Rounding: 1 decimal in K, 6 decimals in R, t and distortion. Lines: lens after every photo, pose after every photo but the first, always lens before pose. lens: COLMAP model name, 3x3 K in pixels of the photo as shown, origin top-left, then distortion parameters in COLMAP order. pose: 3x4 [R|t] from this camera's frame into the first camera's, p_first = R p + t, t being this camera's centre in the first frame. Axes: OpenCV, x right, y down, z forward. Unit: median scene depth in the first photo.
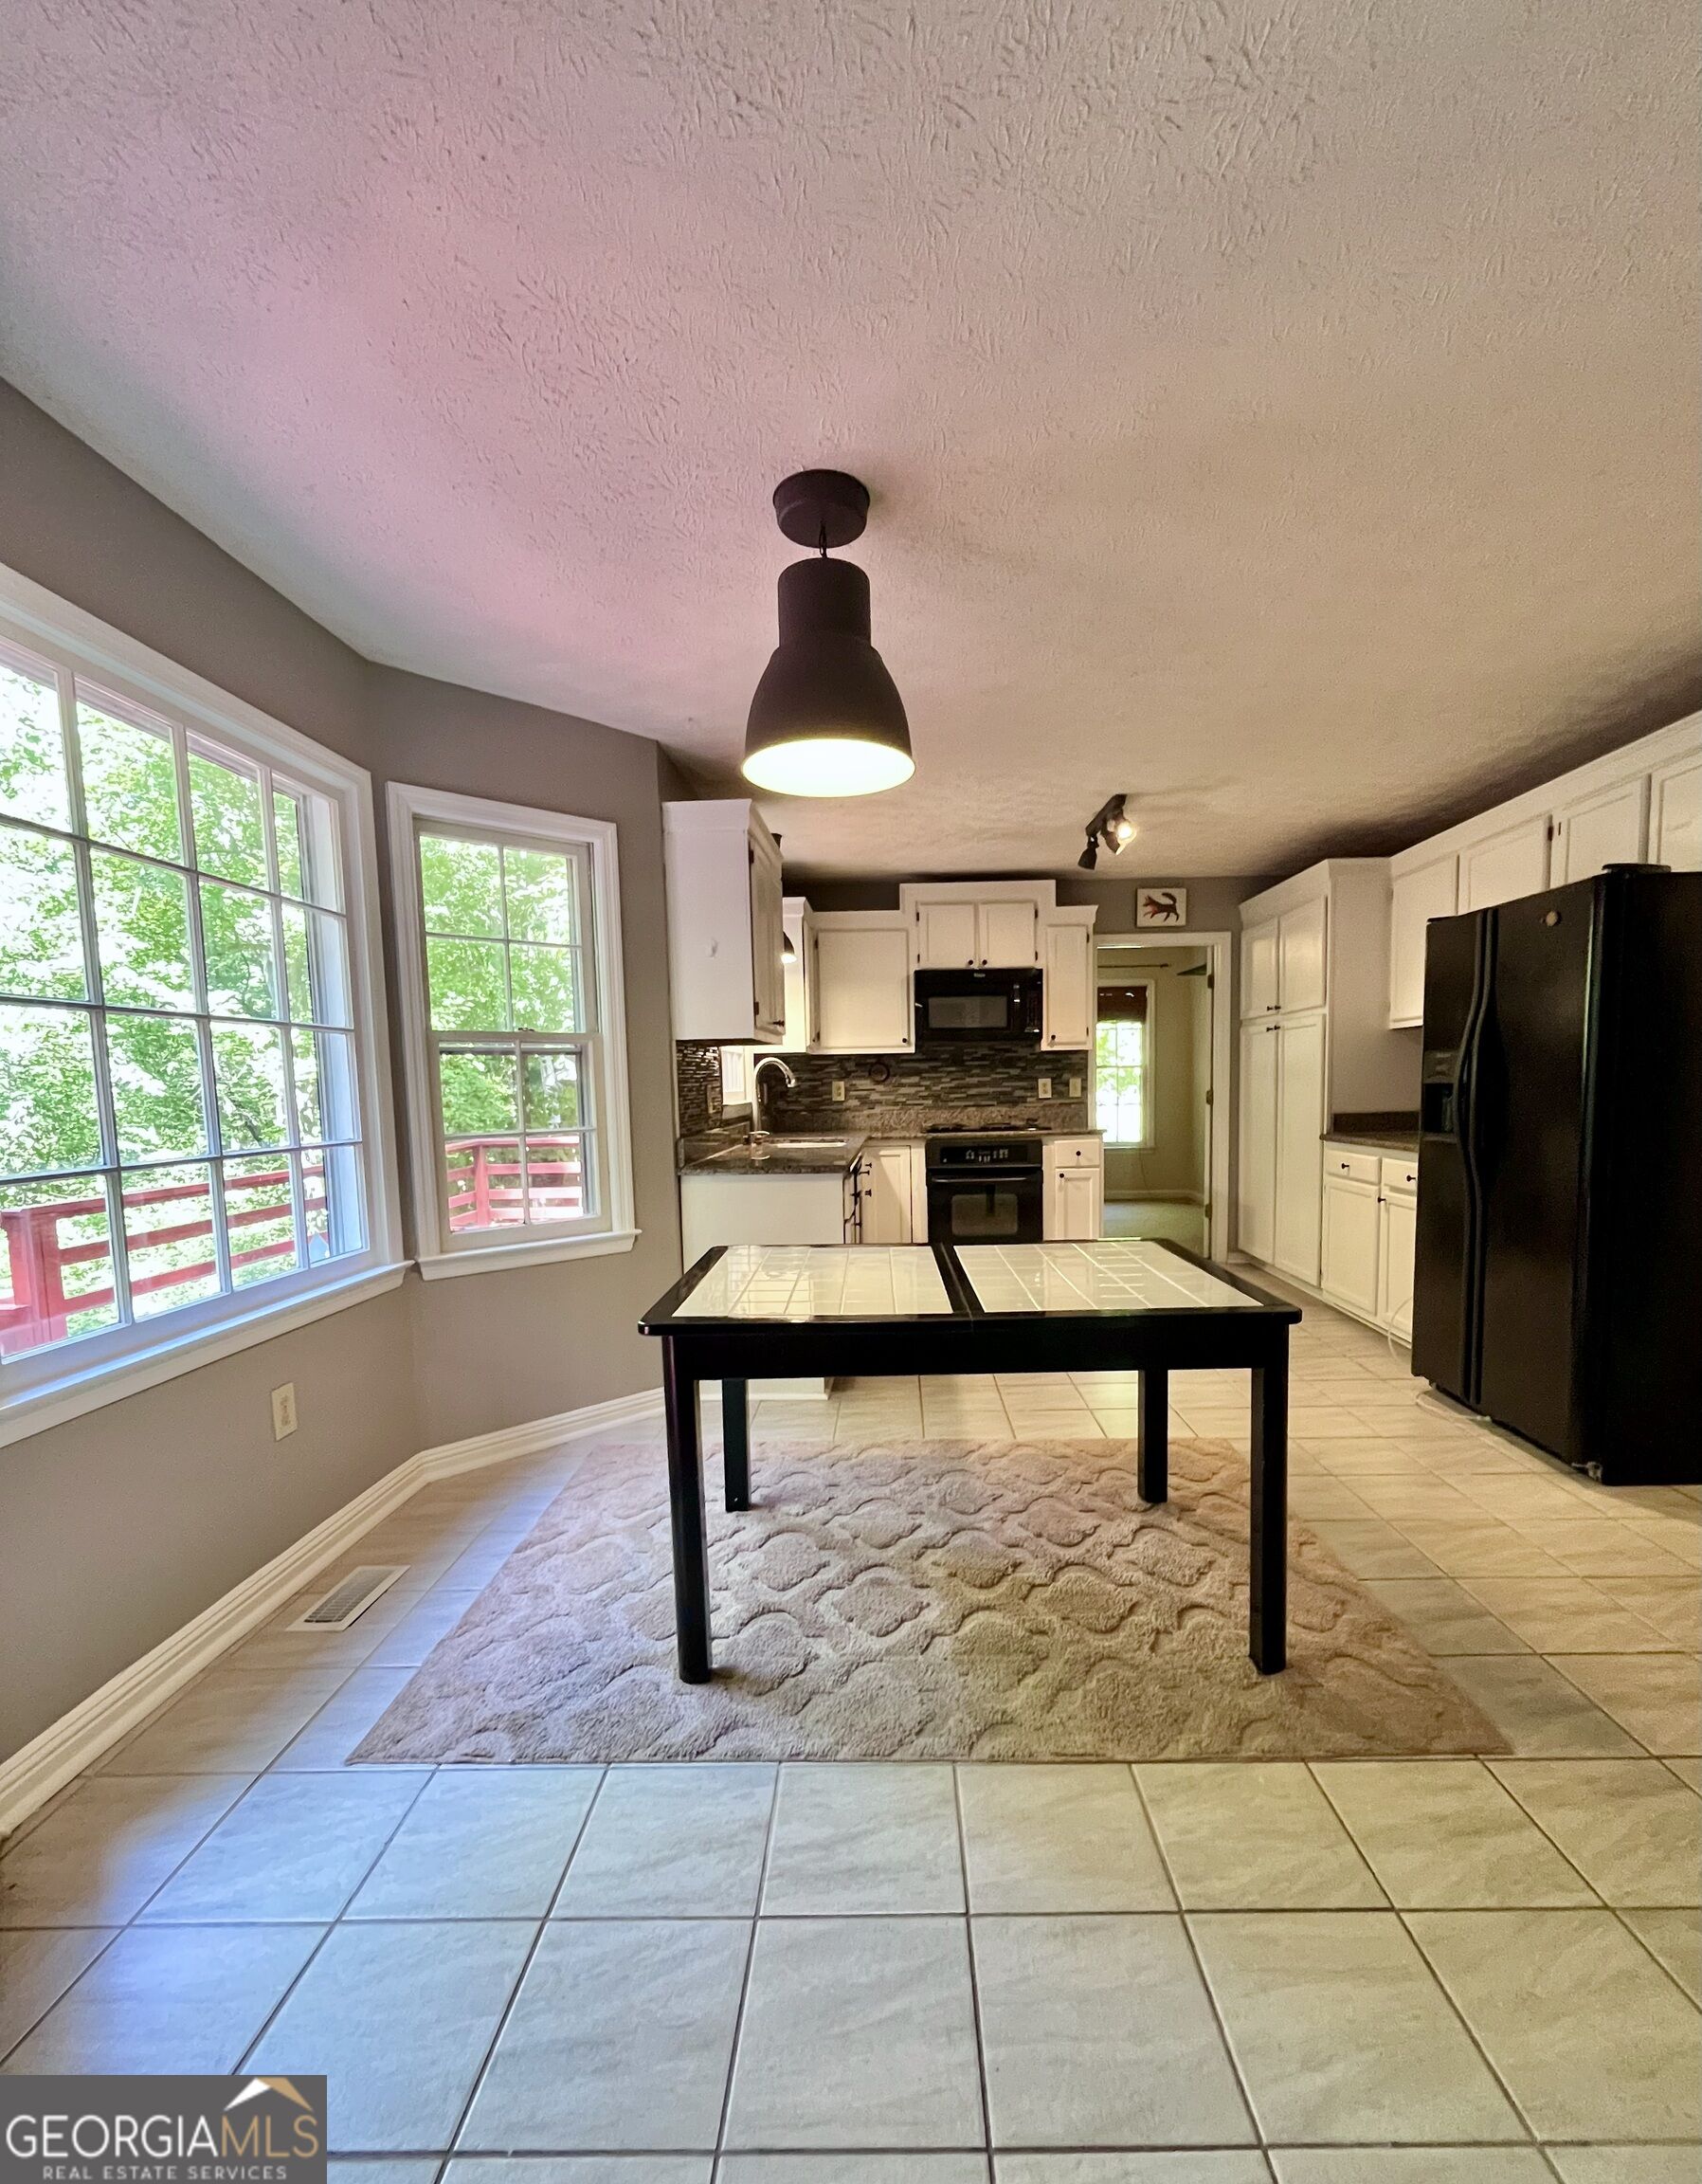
lens RADIAL K [[971.9, 0, 887.0], [0, 971.9, 1176.3], [0, 0, 1]] dist [0.004743, 0.000212]
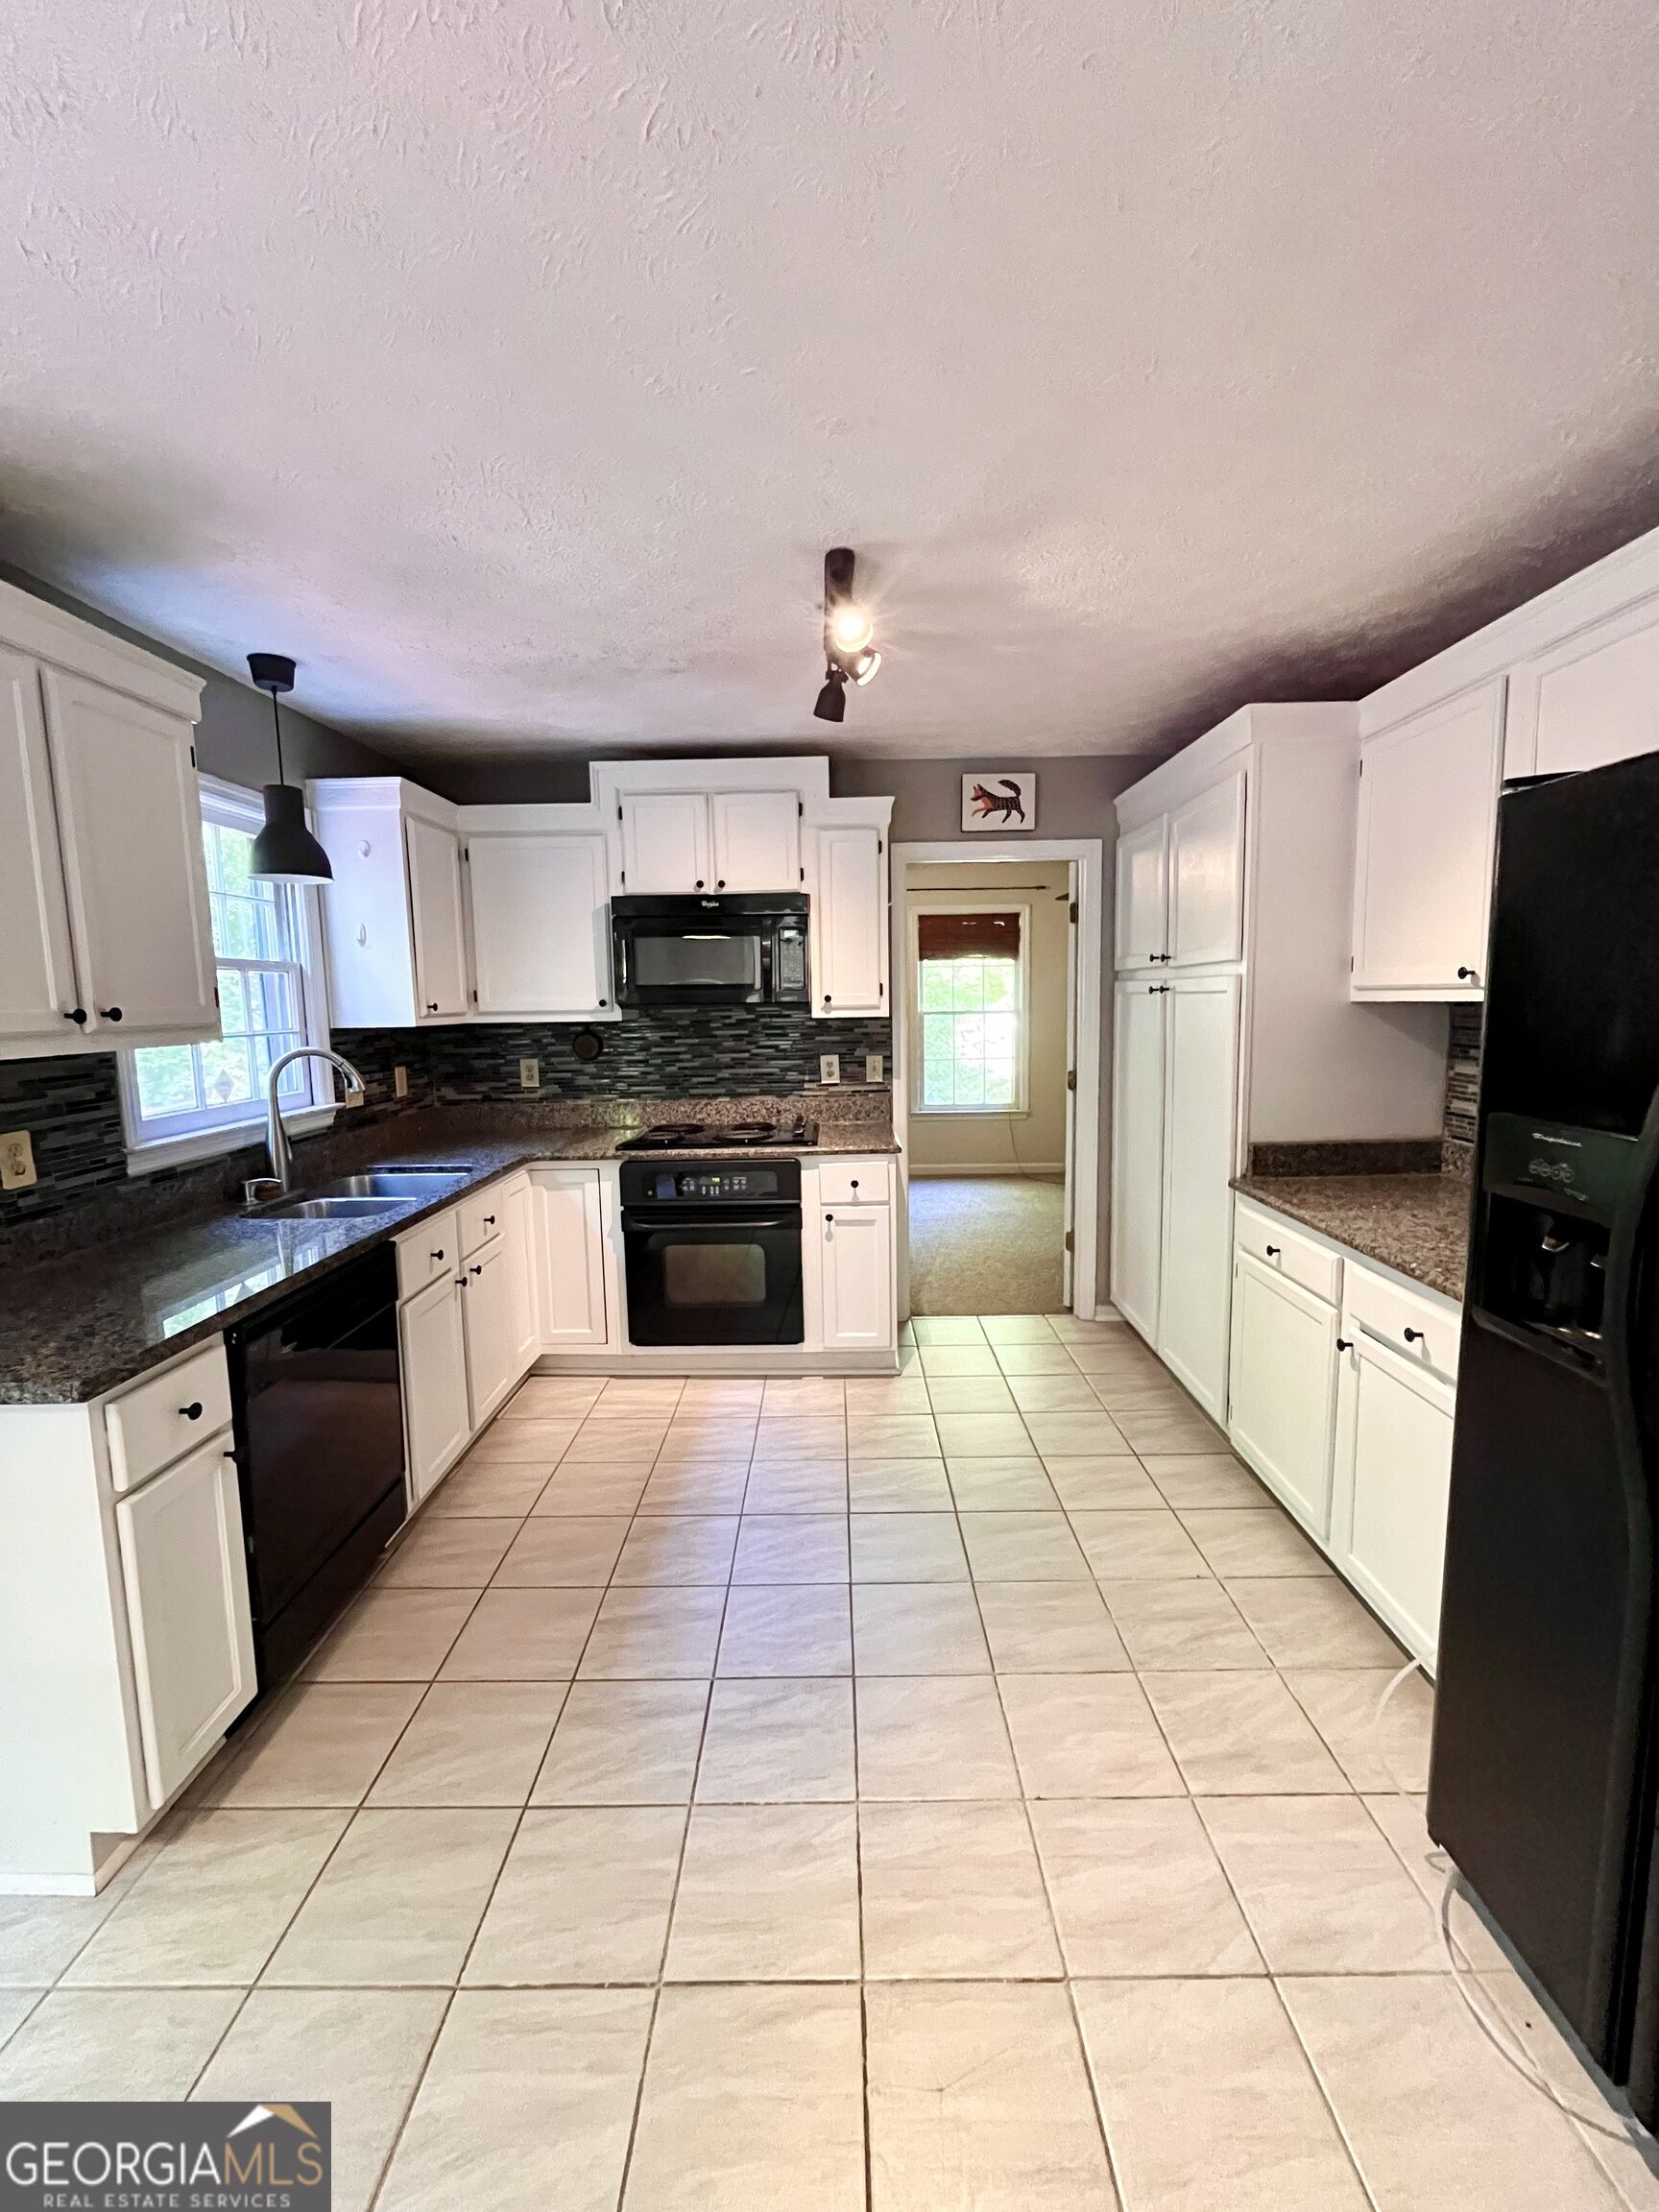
lens RADIAL K [[906.7, 0, 832.5], [0, 906.7, 1109.5], [0, 0, 1]] dist [-0.004408, -0.000802]
pose [[0.999985, 0.001182, 0.005267, 0.169320], [-0.001343, 0.999529, 0.030658, -0.086368], [-0.005229, -0.030665, 0.999516, 0.381017]]
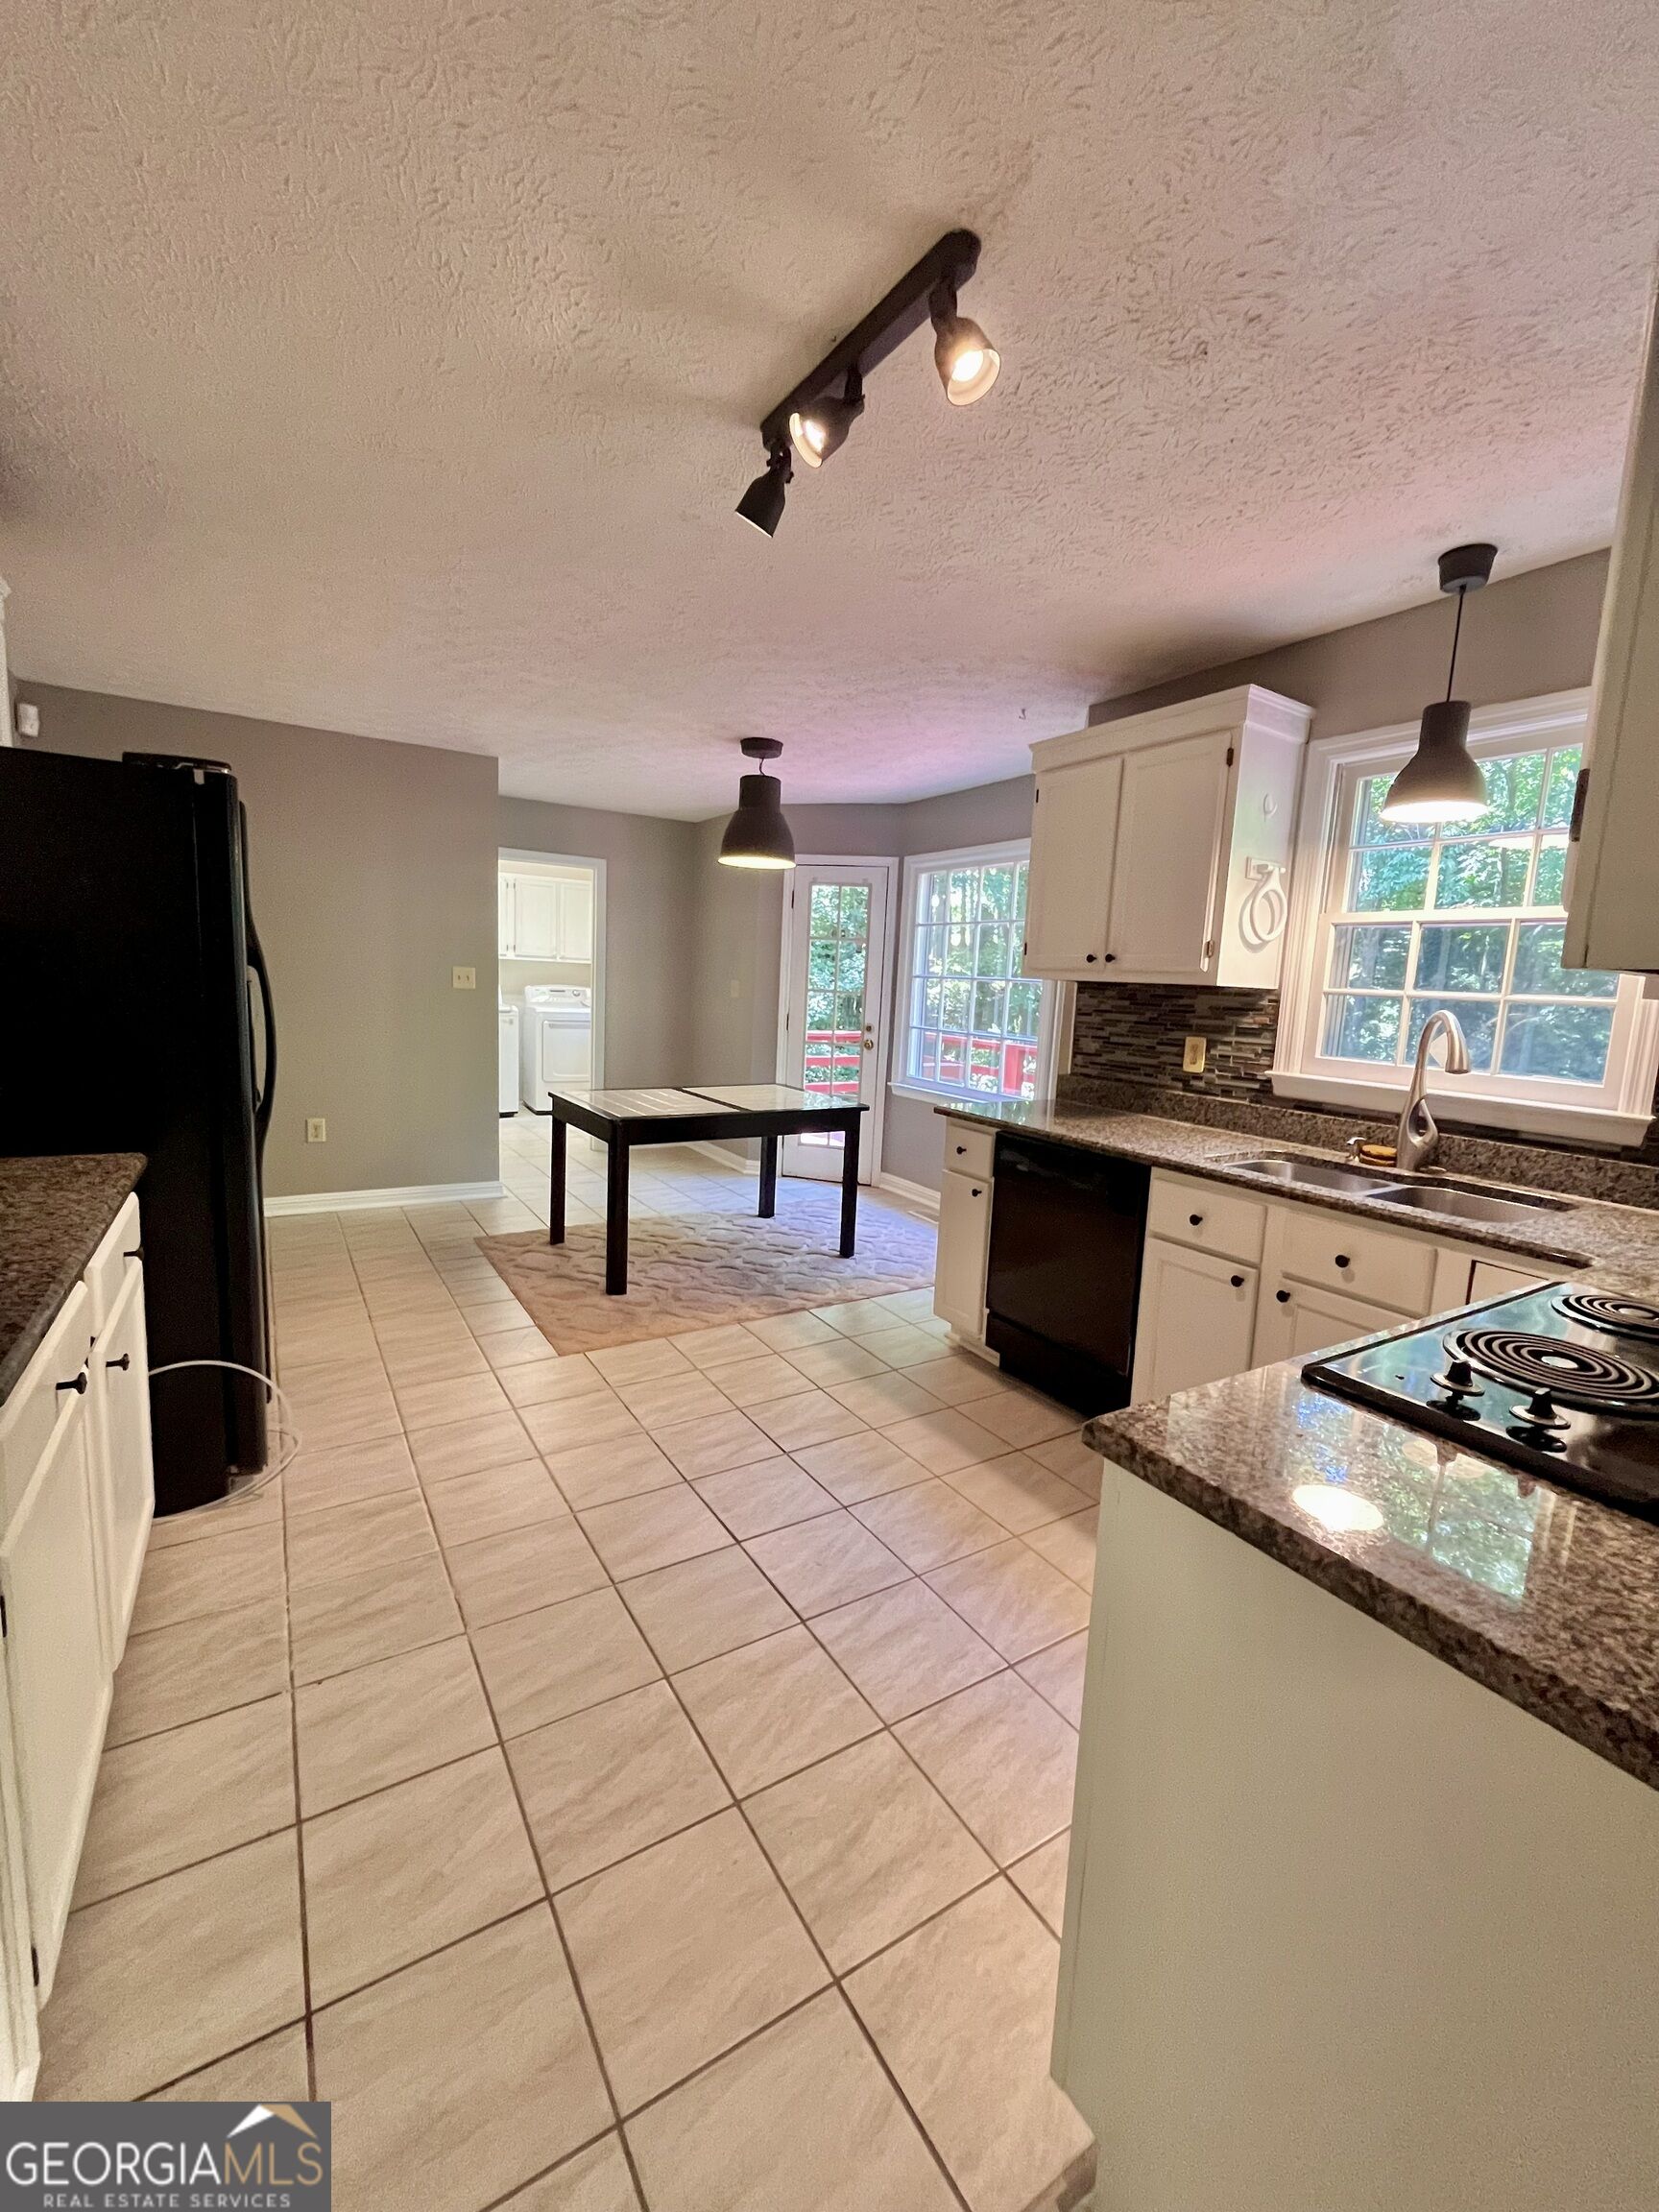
lens RADIAL K [[906.7, 0, 815.8], [0, 906.7, 1114.3], [0, 0, 1]] dist [-0.004408, -0.000802]
pose [[-0.854157, 0.056875, -0.516895, 0.346865], [-0.073938, 0.970619, 0.228979, -0.131580], [0.514732, 0.233802, -0.824856, 1.099160]]
